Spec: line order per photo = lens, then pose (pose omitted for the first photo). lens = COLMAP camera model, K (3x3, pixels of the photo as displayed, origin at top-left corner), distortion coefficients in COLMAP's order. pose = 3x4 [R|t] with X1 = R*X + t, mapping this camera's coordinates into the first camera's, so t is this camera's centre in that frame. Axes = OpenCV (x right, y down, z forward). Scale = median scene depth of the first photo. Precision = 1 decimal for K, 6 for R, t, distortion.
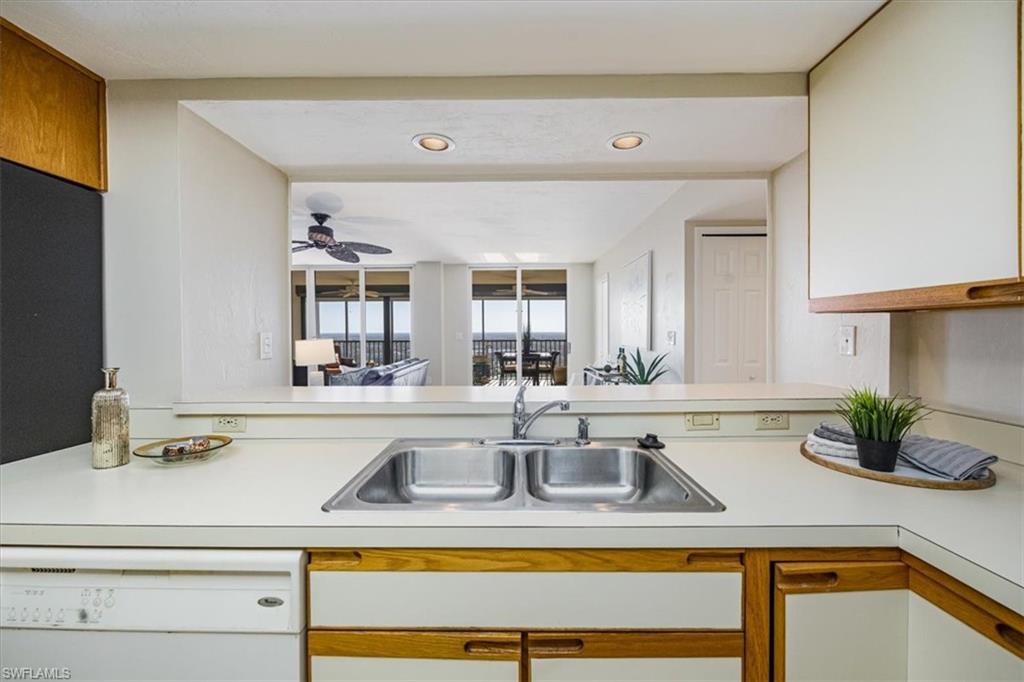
lens RADIAL K [[407.3, 0, 512.0], [0, 407.3, 342.7], [0, 0, 1]] dist [-0.004326, -0.000266]
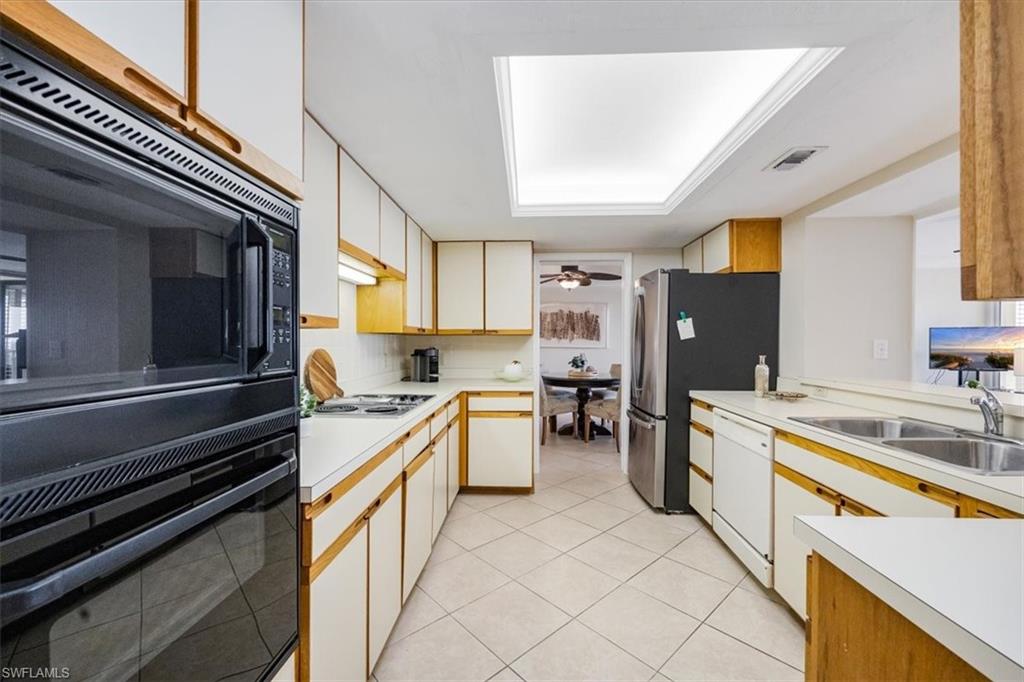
lens RADIAL K [[407.3, 0, 508.6], [0, 407.3, 341.5], [0, 0, 1]] dist [-0.004326, -0.000266]
pose [[-0.033205, 0.010432, -0.999394, 2.006699], [-0.025976, 0.999599, 0.011298, -0.008354], [0.999111, 0.026336, -0.032921, -0.551444]]
